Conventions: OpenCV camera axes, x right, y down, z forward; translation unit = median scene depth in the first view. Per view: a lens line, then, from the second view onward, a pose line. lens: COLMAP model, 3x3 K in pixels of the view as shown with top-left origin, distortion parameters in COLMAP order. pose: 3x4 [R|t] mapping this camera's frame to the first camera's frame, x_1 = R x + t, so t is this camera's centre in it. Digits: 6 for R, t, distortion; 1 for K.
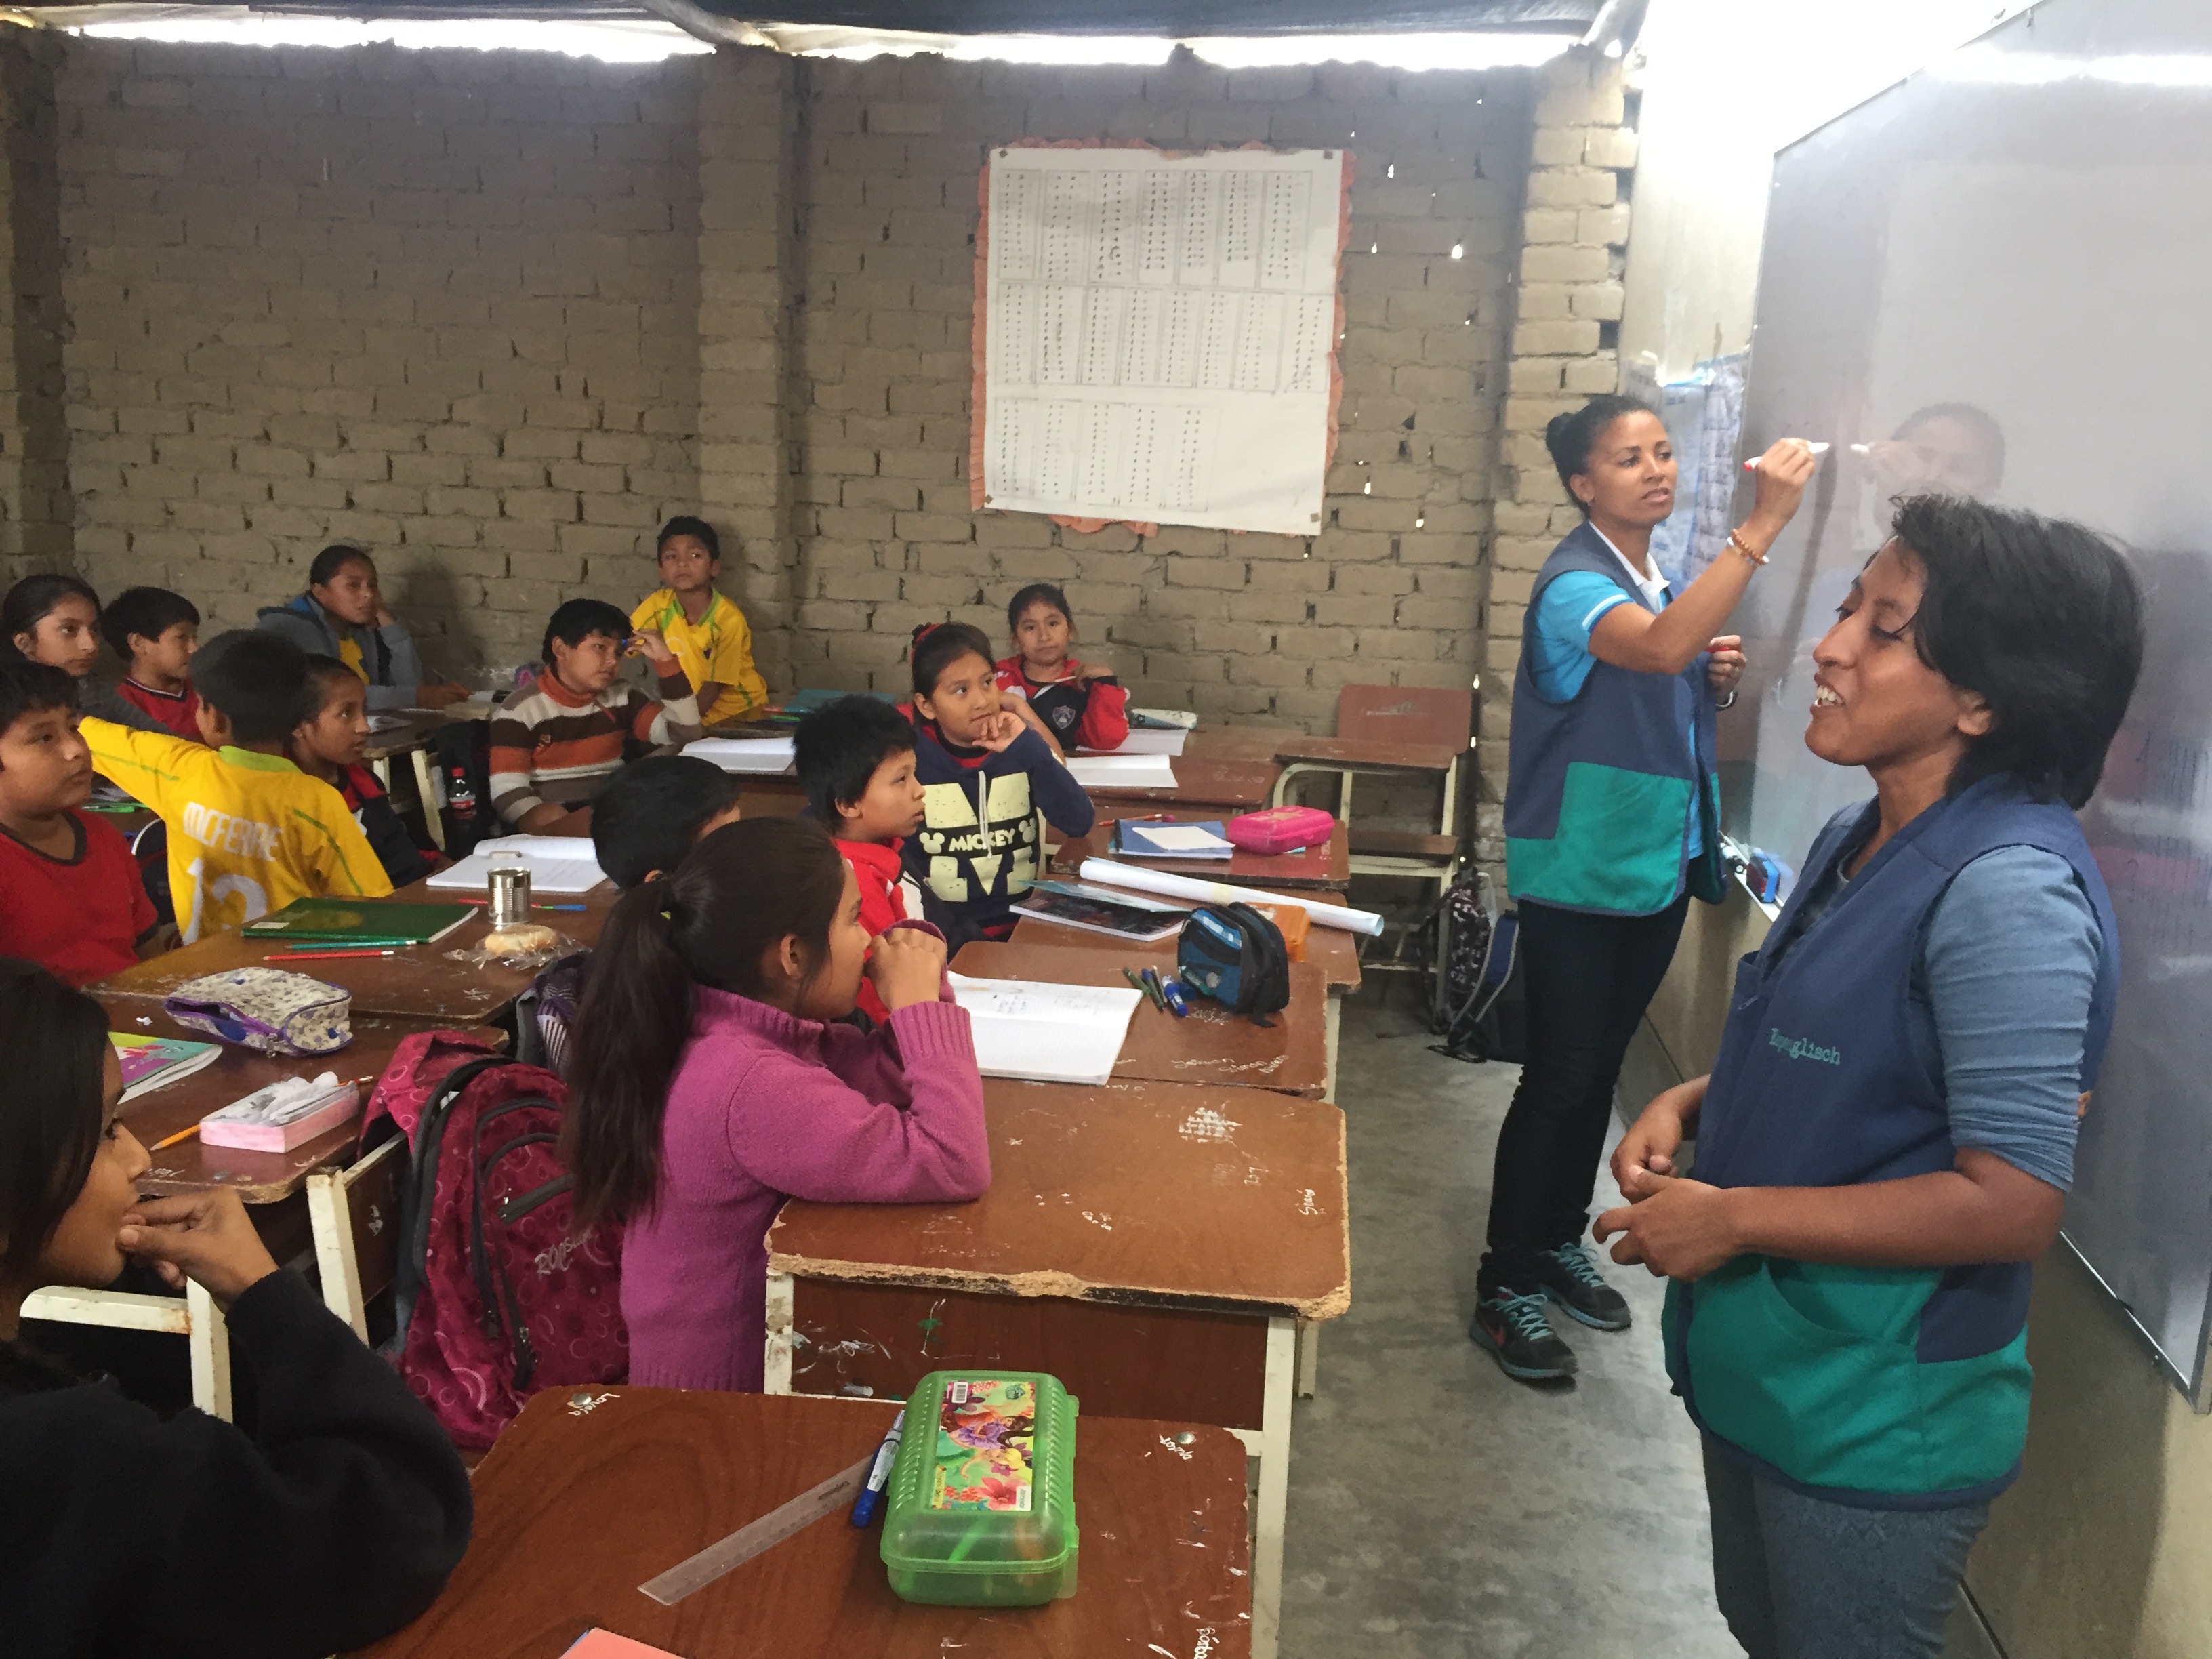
lens RADIAL K [[1892.4, 0, 1106.0], [0, 1892.4, 829.5], [0, 0, 1]] dist [0.097316, -0.176234]
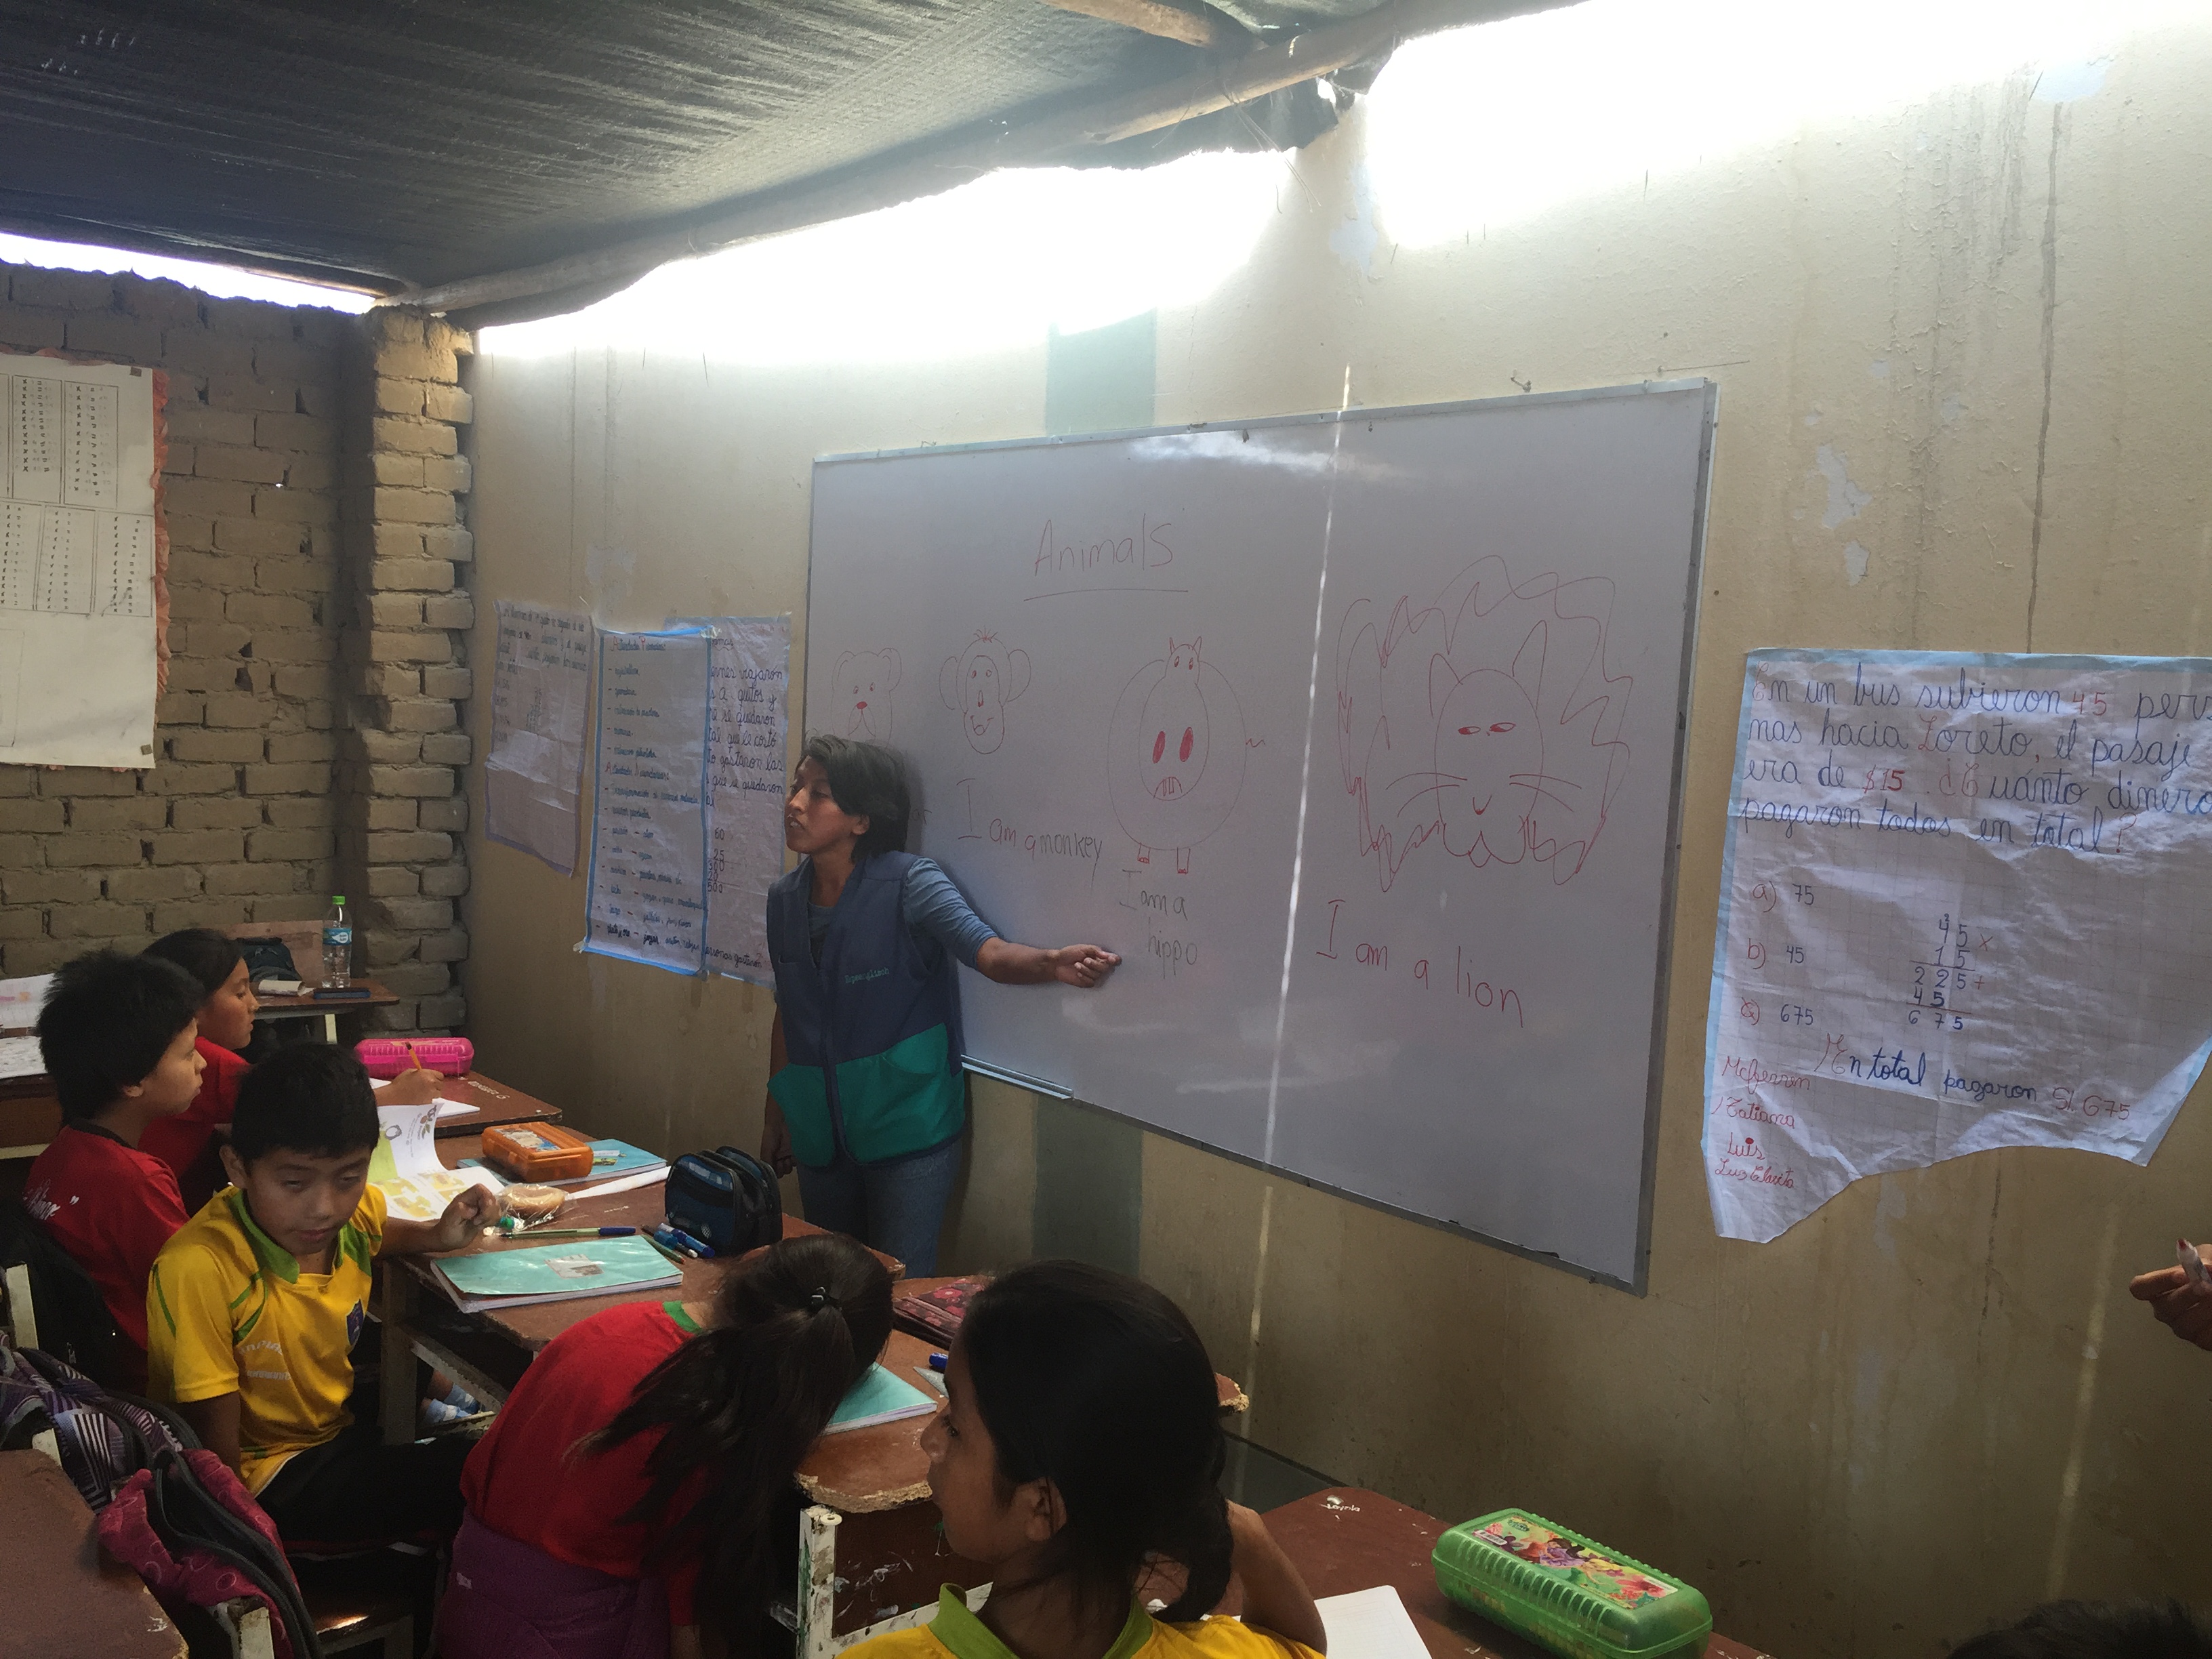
lens RADIAL K [[1892.4, 0, 1106.0], [0, 1892.4, 829.5], [0, 0, 1]] dist [0.097316, -0.176234]
pose [[0.666340, -0.060704, 0.743173, -0.277555], [0.133884, 0.990223, -0.039158, -0.028024], [-0.733530, 0.125591, 0.667952, 0.045803]]
